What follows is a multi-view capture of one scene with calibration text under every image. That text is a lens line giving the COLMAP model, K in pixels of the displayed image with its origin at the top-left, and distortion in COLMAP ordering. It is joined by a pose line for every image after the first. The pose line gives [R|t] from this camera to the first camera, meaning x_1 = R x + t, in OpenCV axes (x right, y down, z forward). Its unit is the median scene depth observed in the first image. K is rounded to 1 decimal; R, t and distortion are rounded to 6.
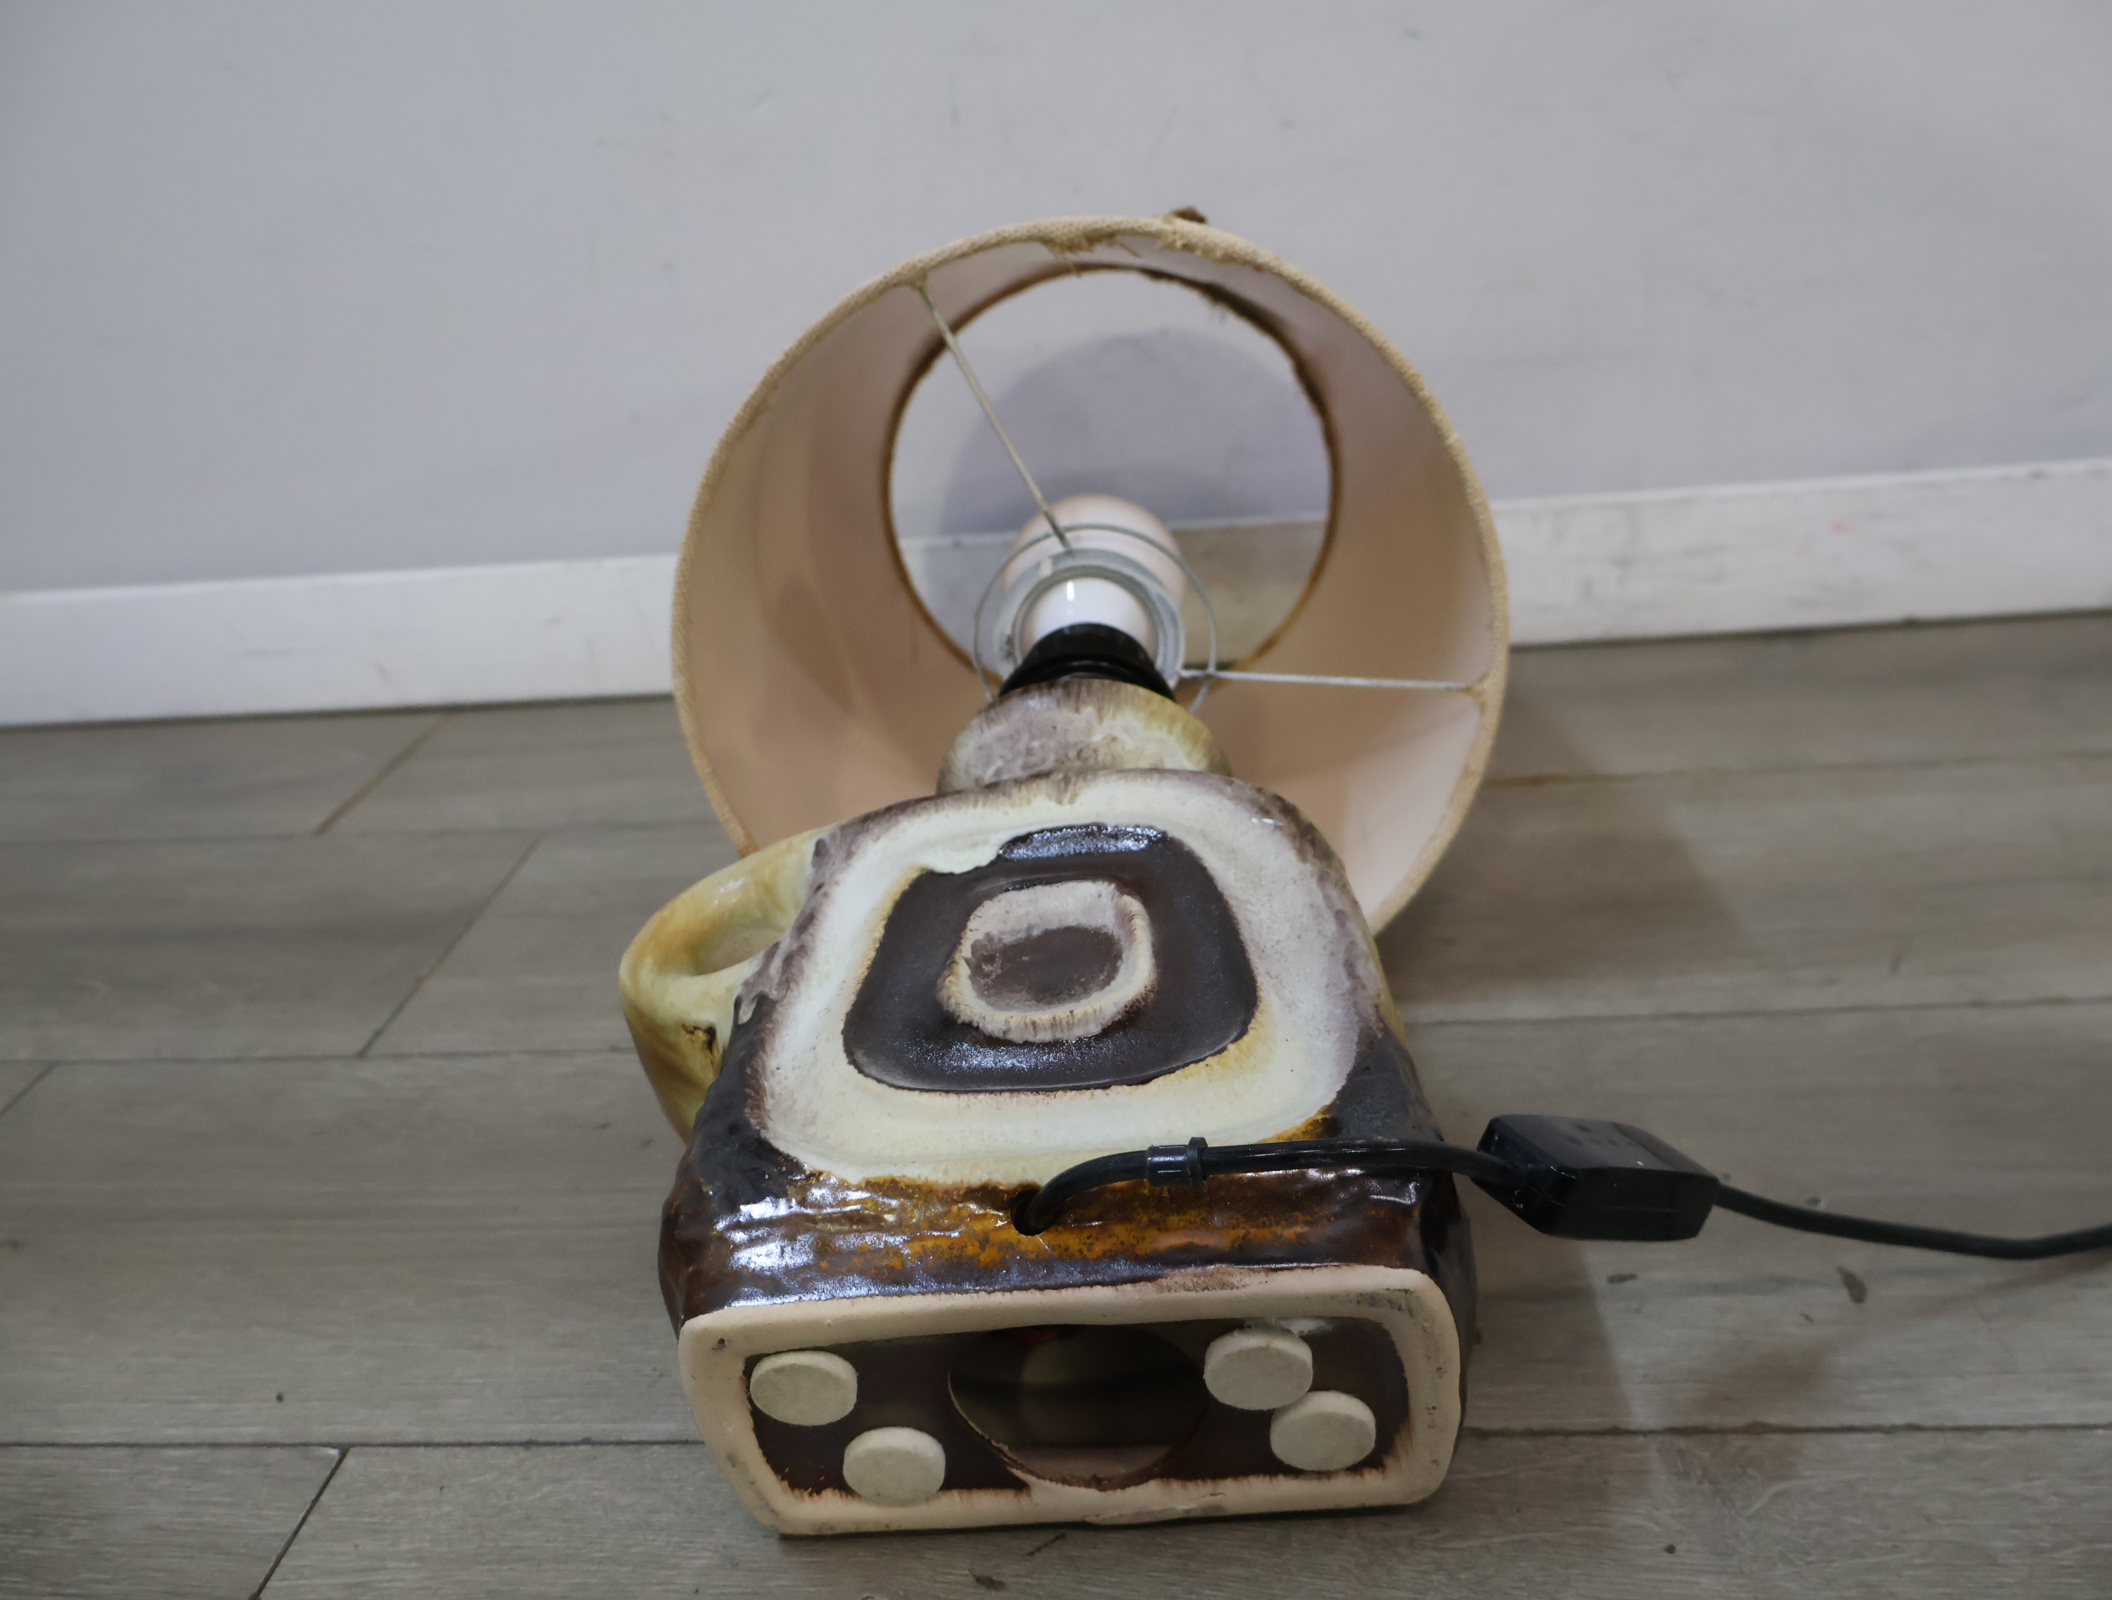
lens RADIAL K [[2035.9, 0, 1056.8], [0, 2035.9, 818.6], [0, 0, 1]] dist [0.002111, 0.000000]
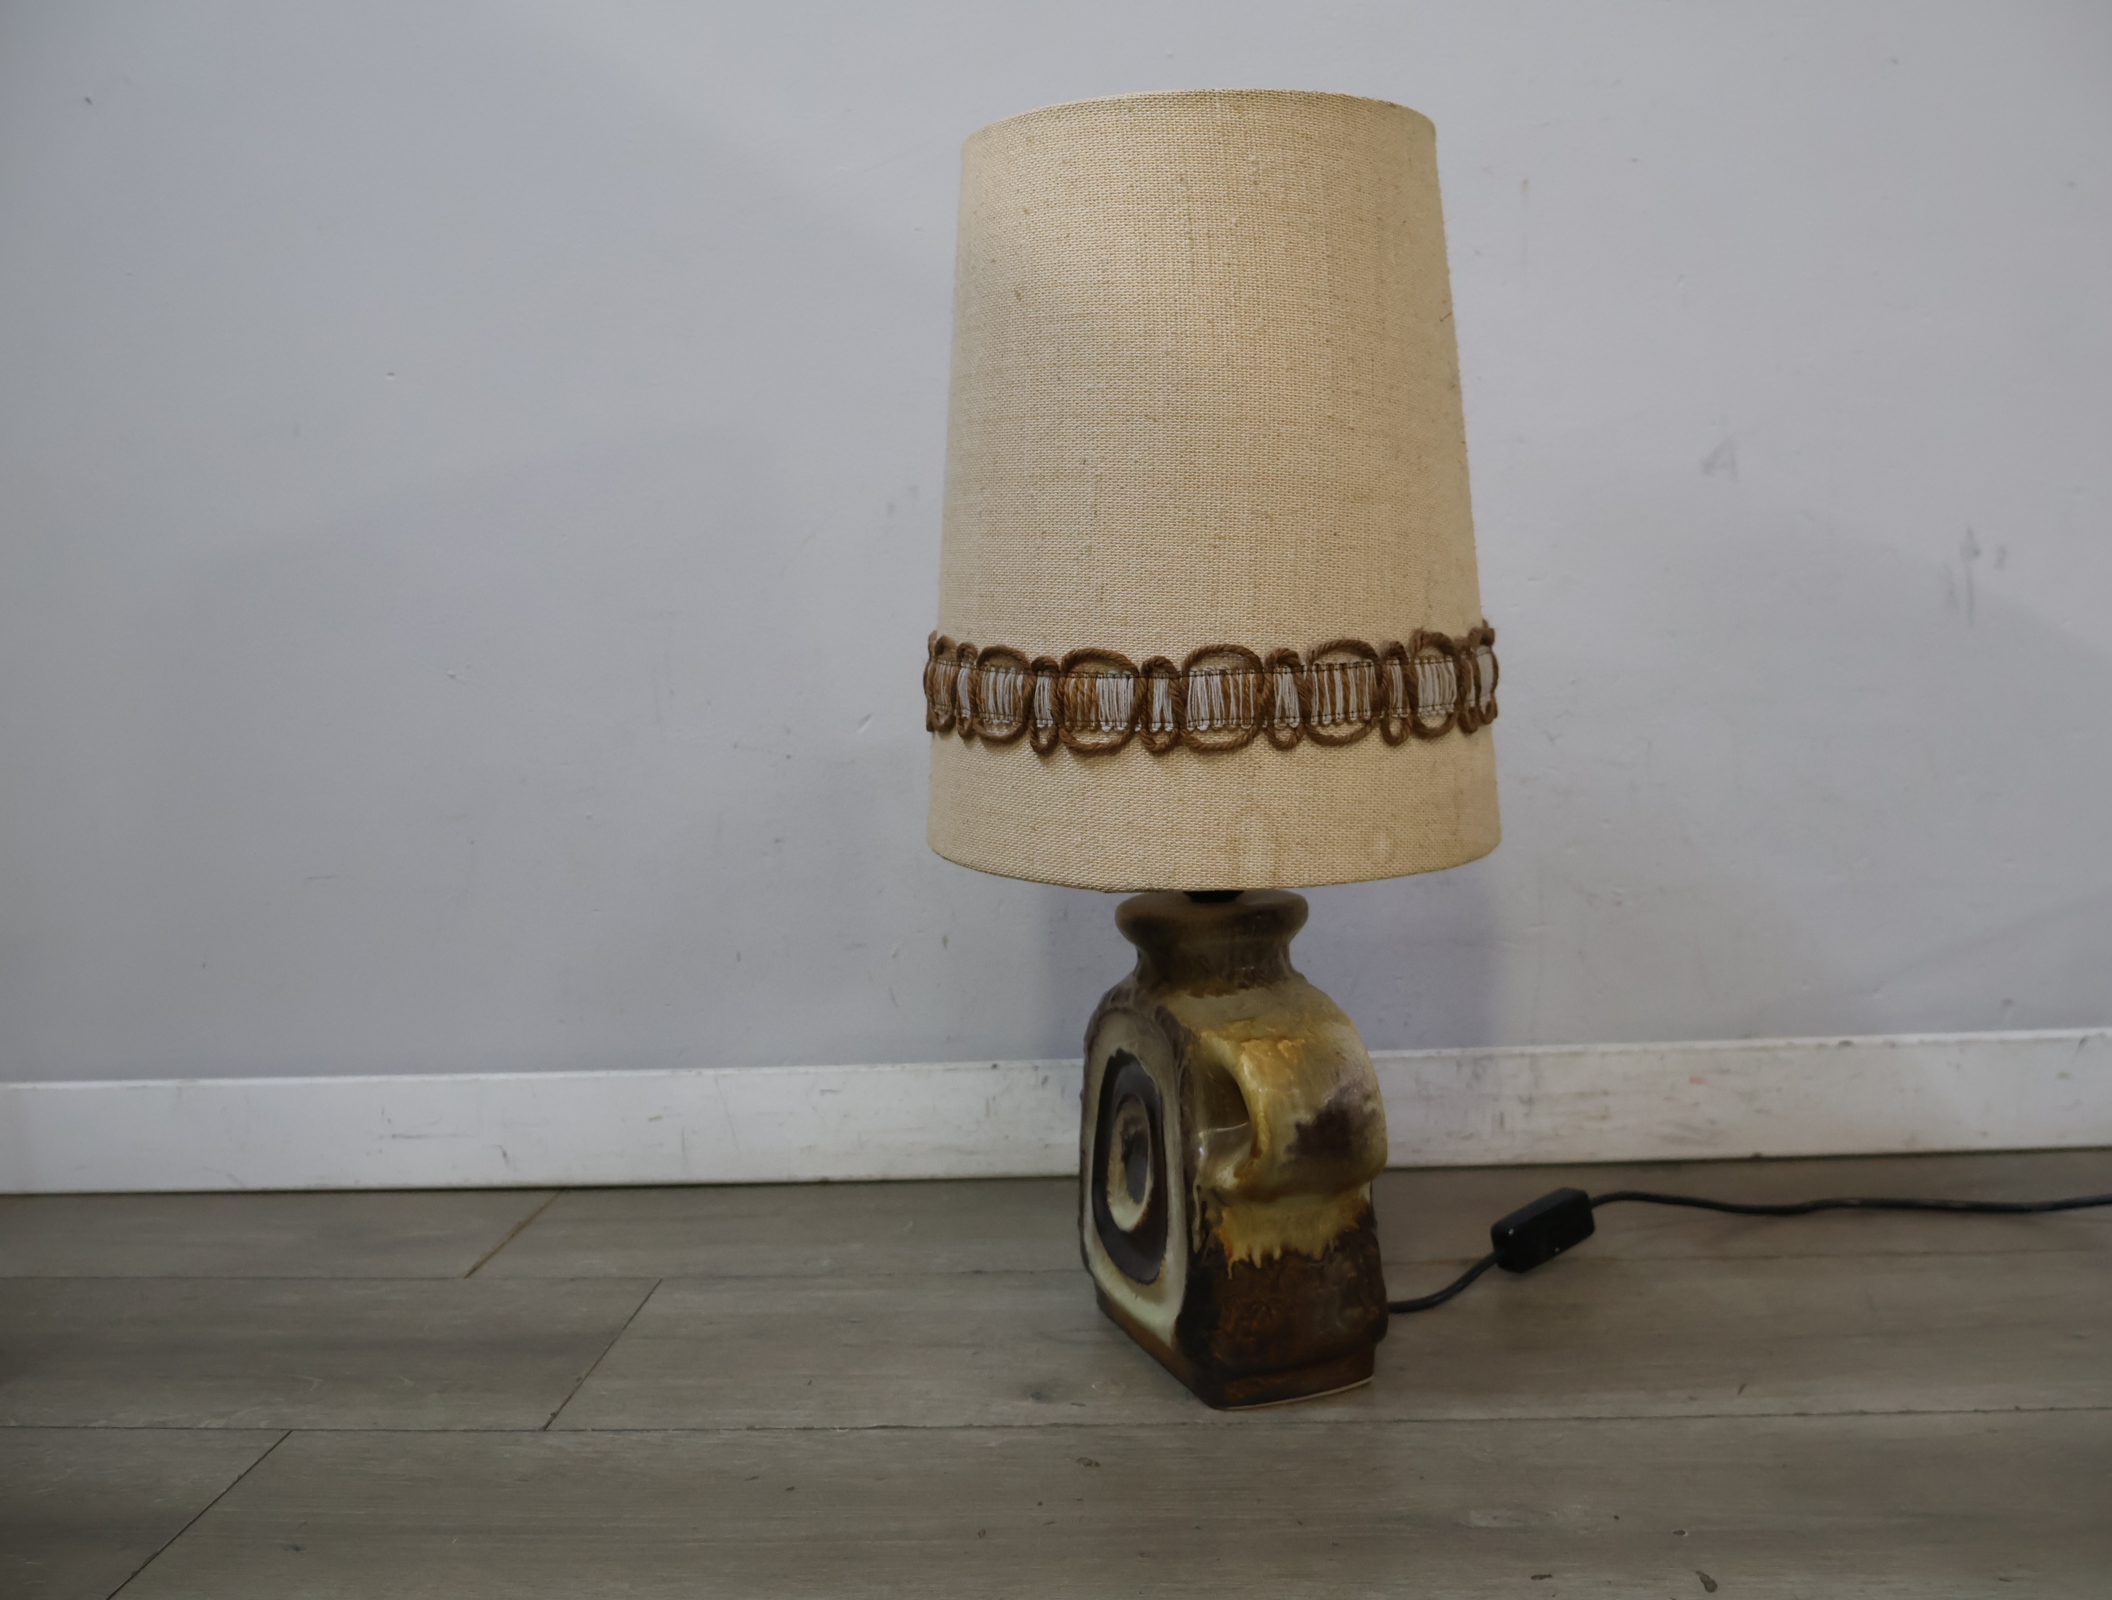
lens RADIAL K [[2035.9, 0, 1056.2], [0, 2035.9, 802.7], [0, 0, 1]] dist [0.002111, 0.000000]
pose [[0.998344, 0.045796, 0.034813, -0.083914], [-0.033574, 0.955268, -0.293829, 0.100622], [-0.046712, 0.292173, 0.955224, -0.311561]]
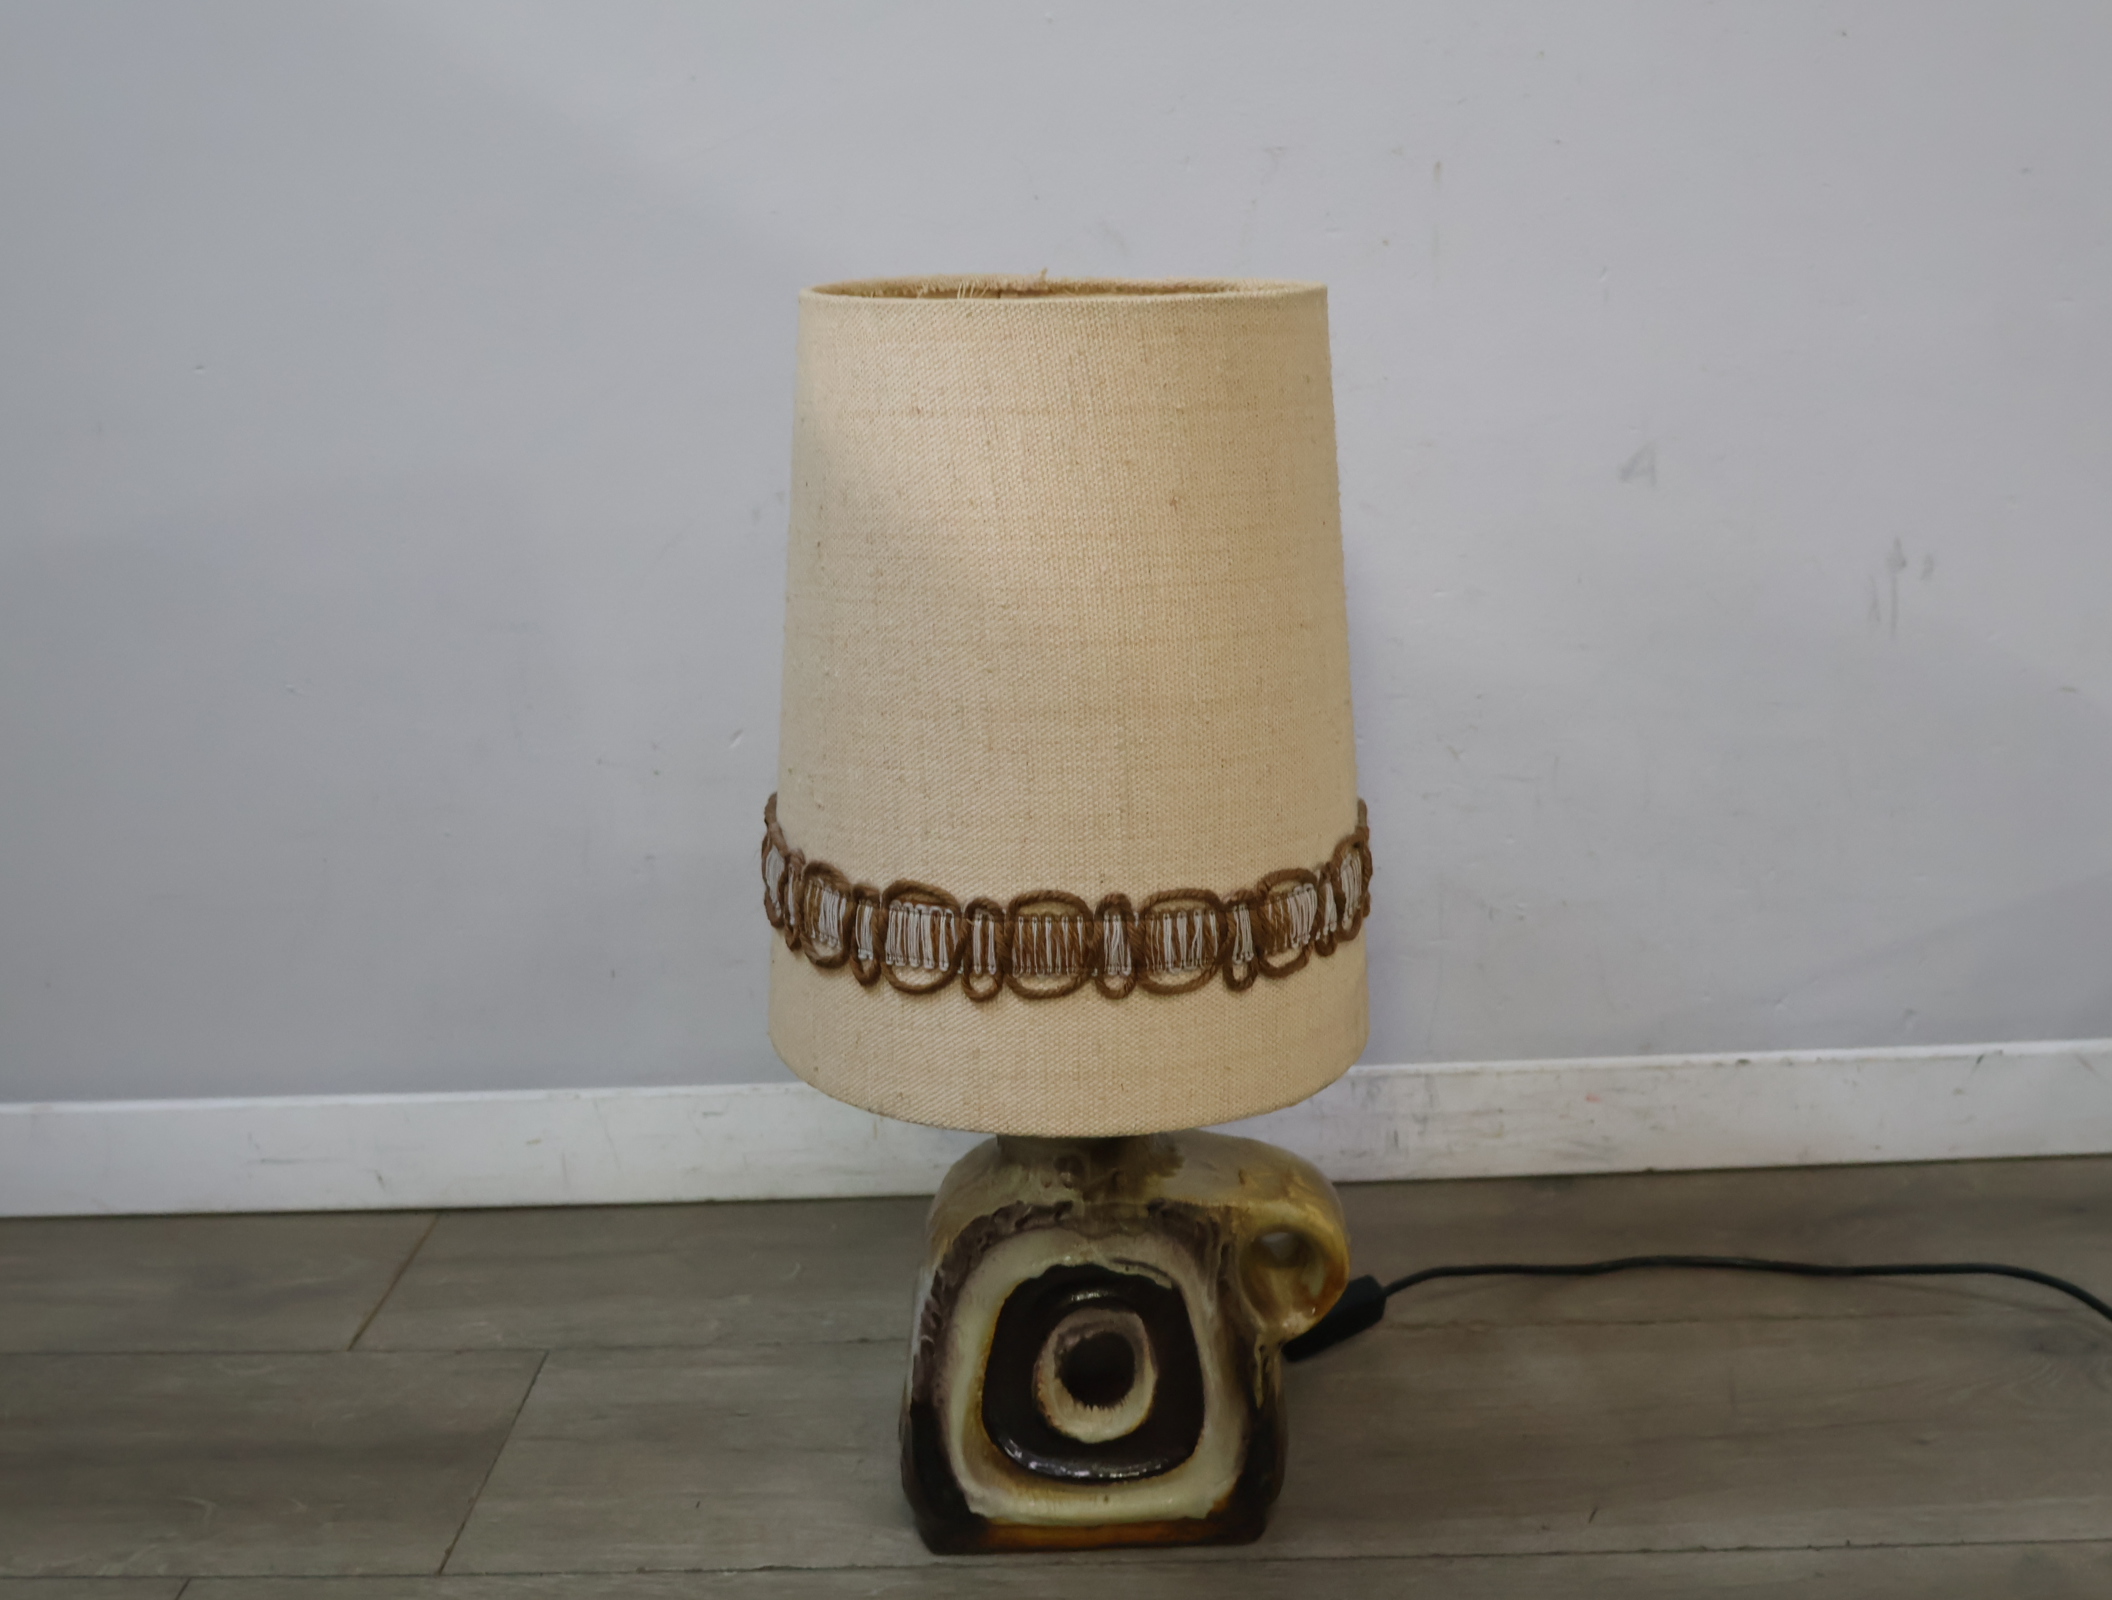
lens RADIAL K [[2287.4, 0, 1050.5], [0, 2287.4, 810.0], [0, 0, 1]] dist [0.013160, 0.000000]
pose [[0.997144, 0.024253, 0.071529, -0.067387], [-0.015804, 0.993077, -0.116396, -0.192419], [-0.073856, 0.114933, 0.990624, -0.501554]]
